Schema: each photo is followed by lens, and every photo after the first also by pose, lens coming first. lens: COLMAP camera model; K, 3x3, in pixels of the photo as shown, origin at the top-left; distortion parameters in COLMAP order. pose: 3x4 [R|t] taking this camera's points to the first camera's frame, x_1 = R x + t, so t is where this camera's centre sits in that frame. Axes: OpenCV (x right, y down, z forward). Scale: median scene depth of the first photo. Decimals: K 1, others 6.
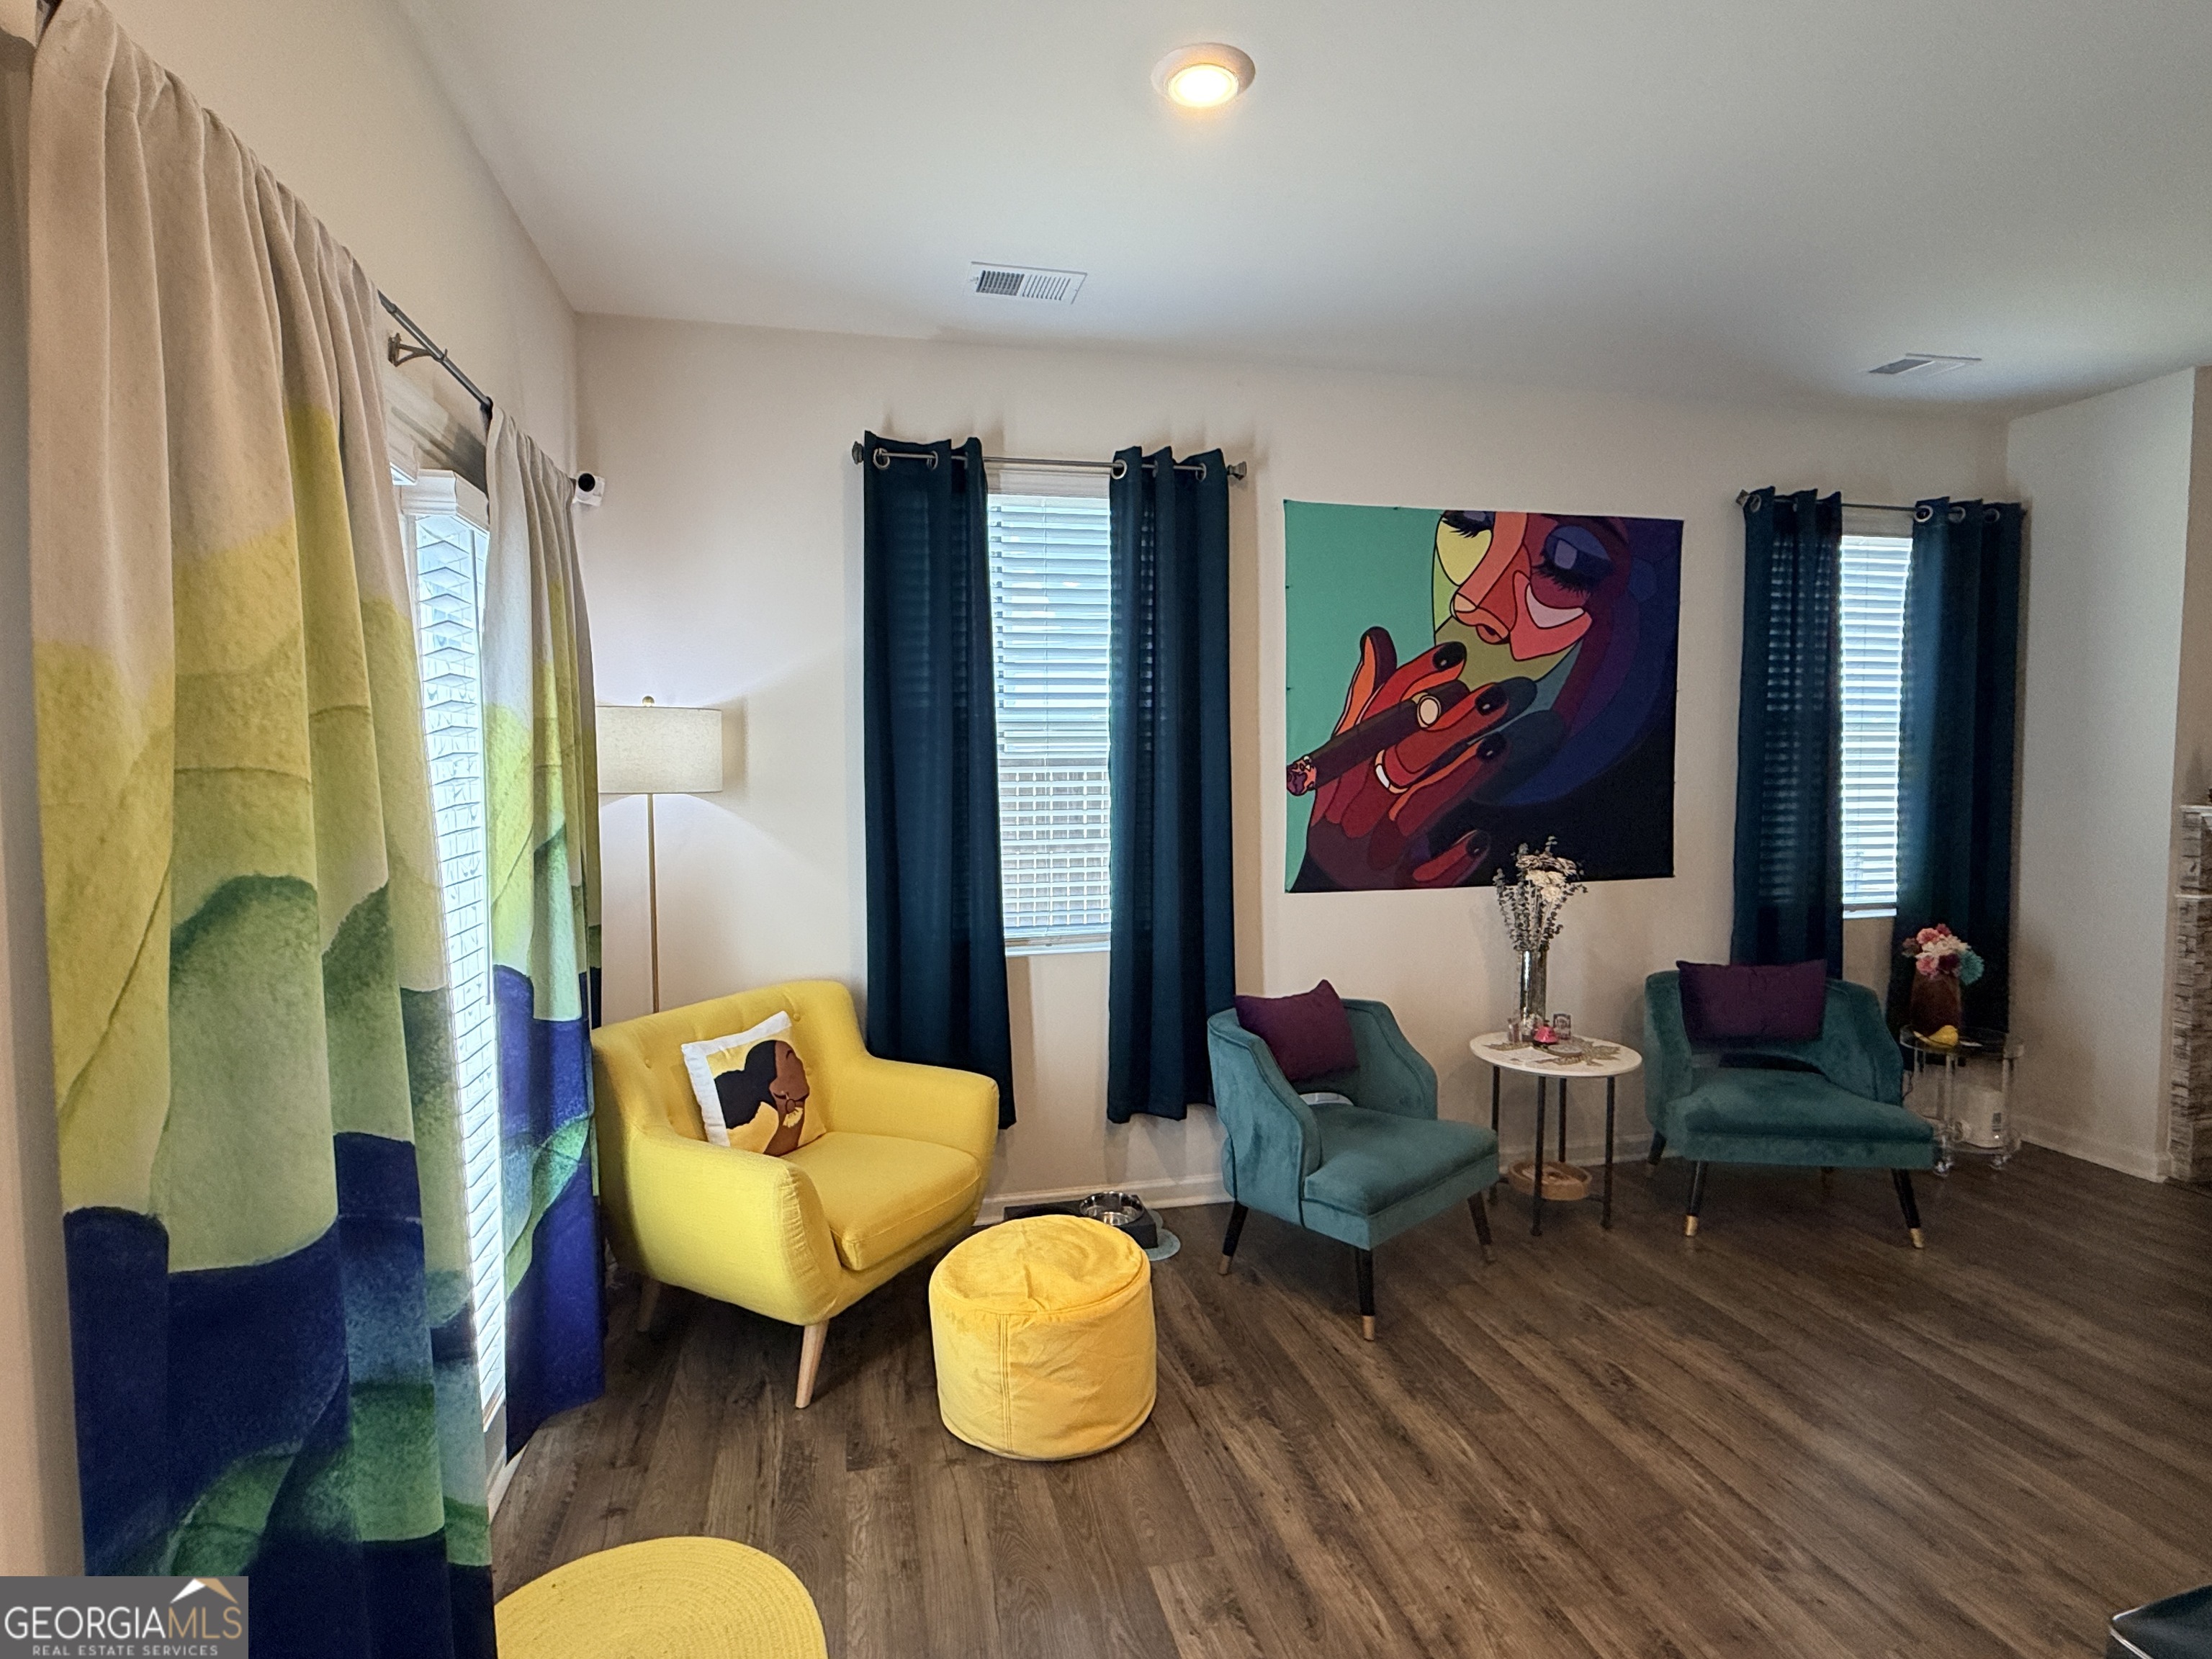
lens RADIAL K [[1114.0, 0, 1112.9], [0, 1114.0, 832.2], [0, 0, 1]] dist [0.000770, -0.000140]
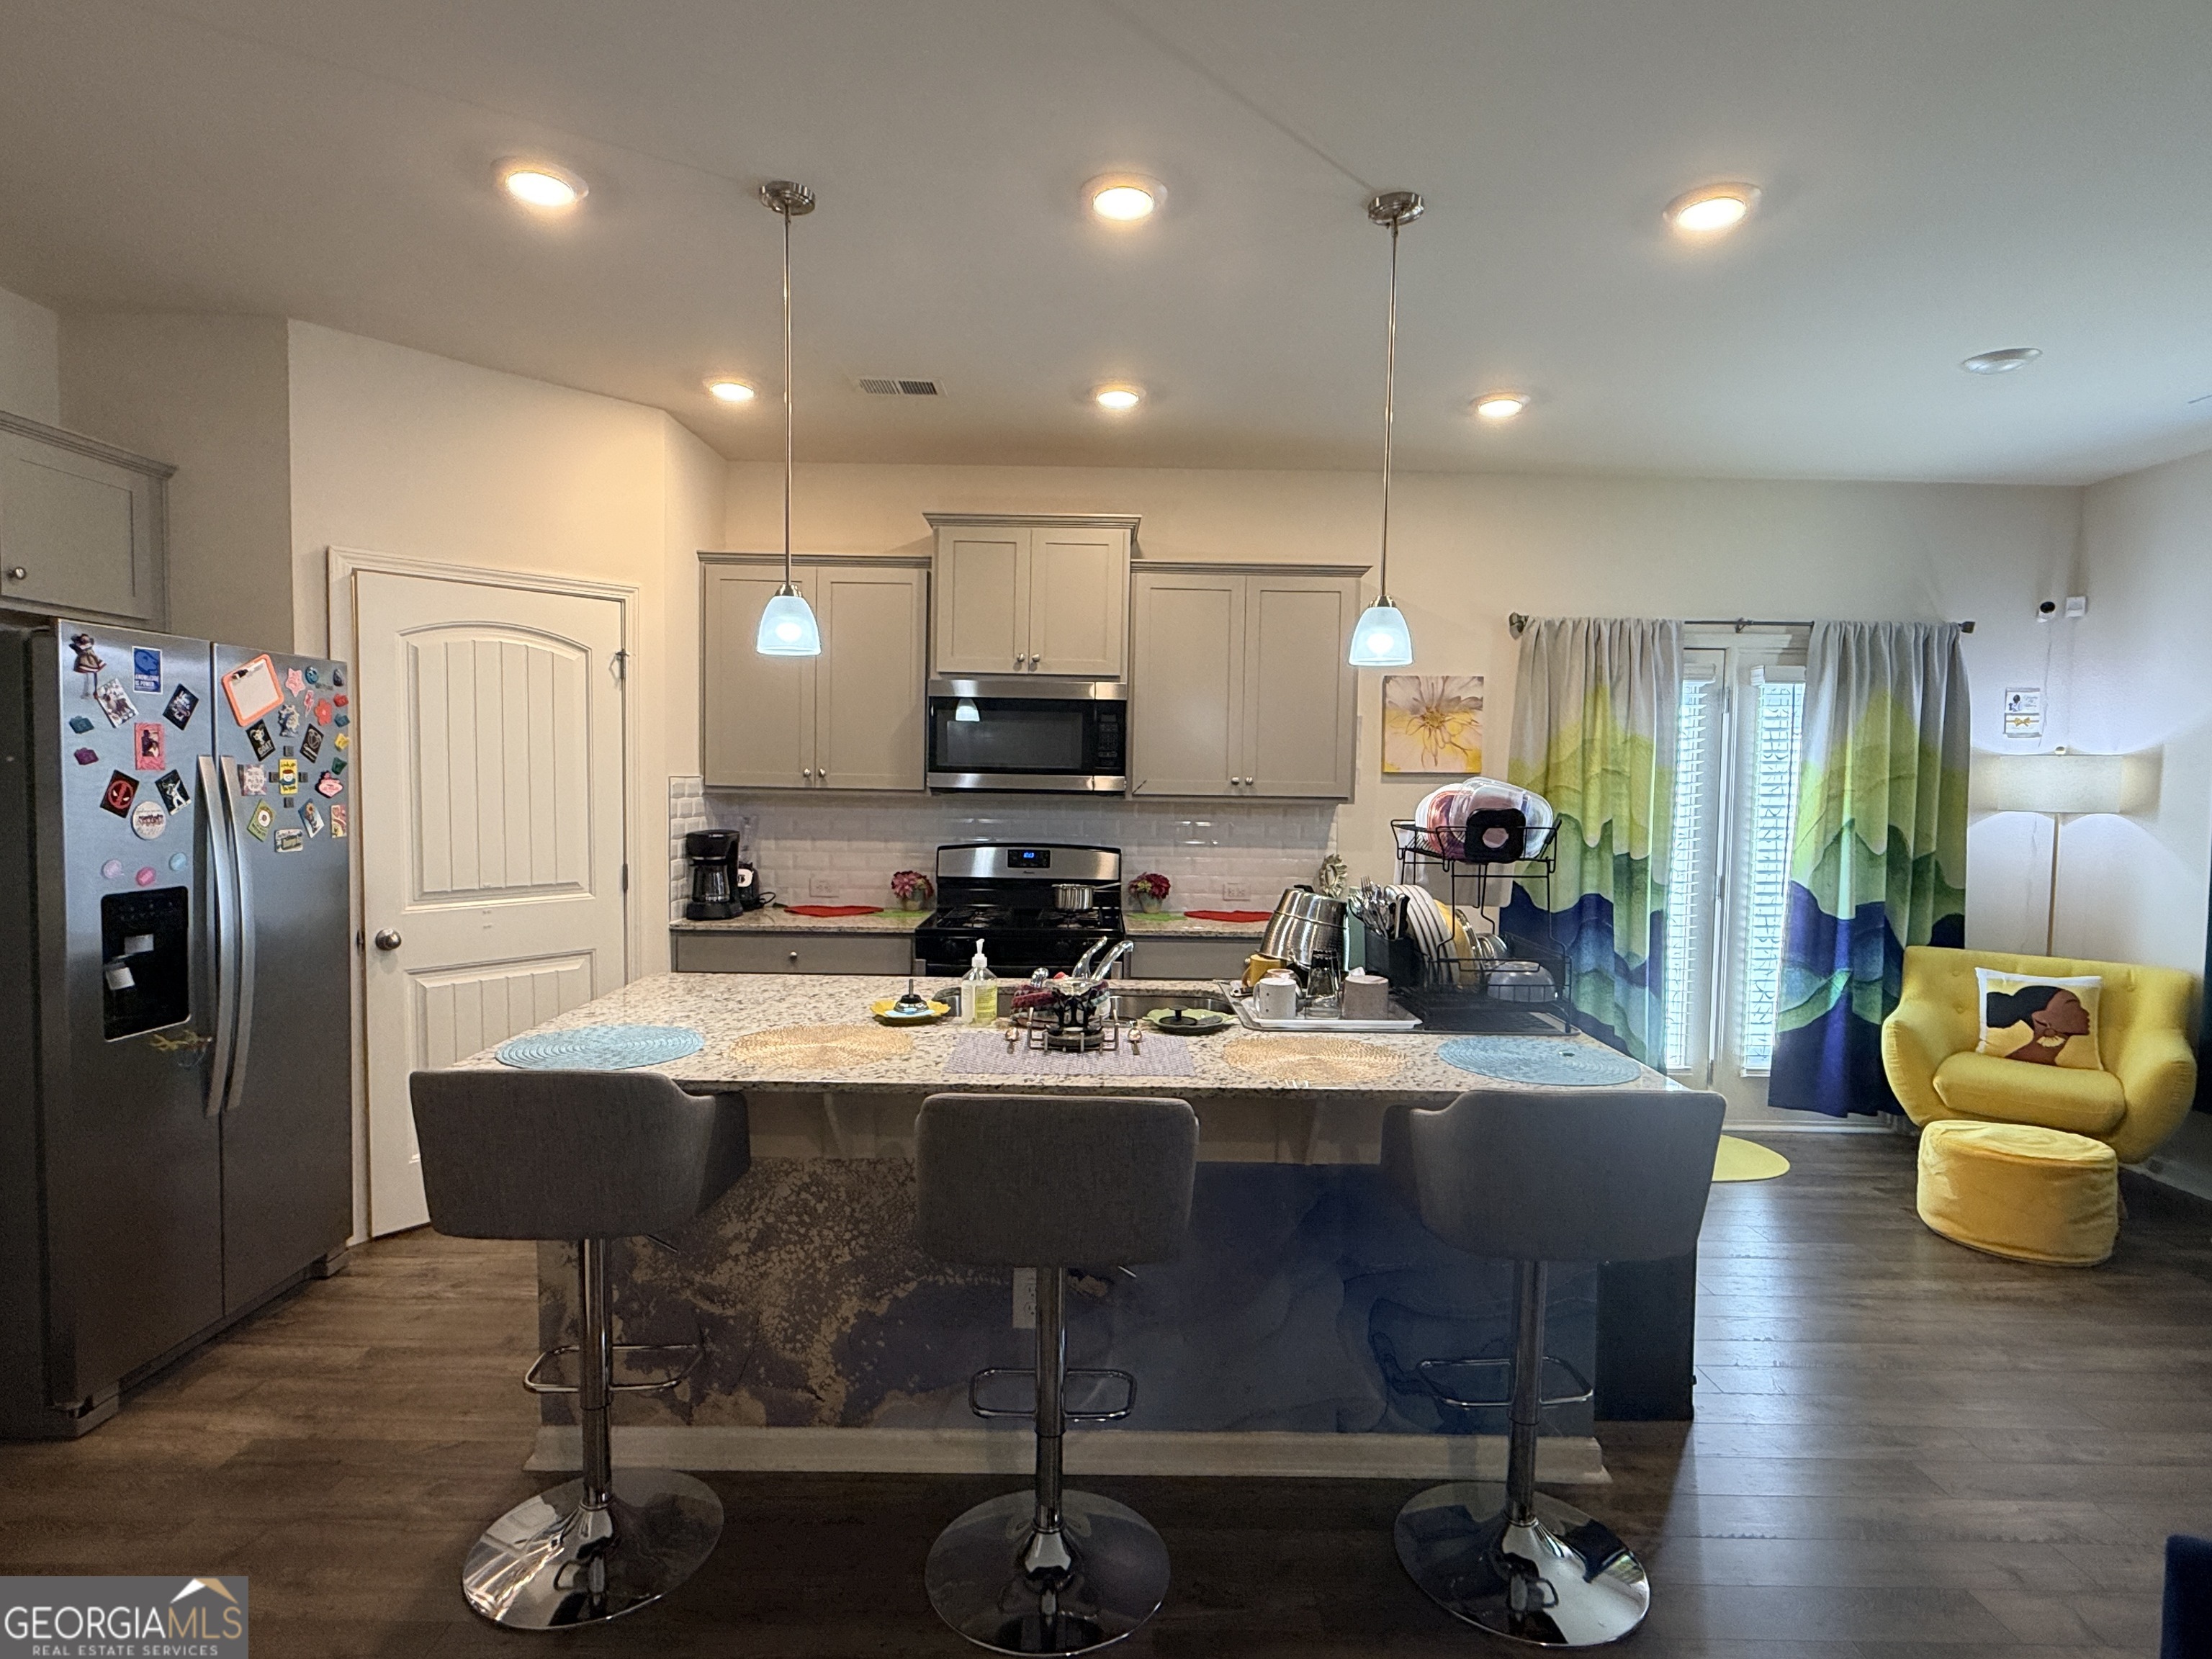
lens RADIAL K [[1190.6, 0, 1104.5], [0, 1190.6, 832.6], [0, 0, 1]] dist [-0.001956, 0.002267]
pose [[-0.220124, 0.048460, -0.974267, 1.508168], [-0.077425, 0.994746, 0.066972, -0.016906], [0.972394, 0.090175, -0.215216, 0.138154]]
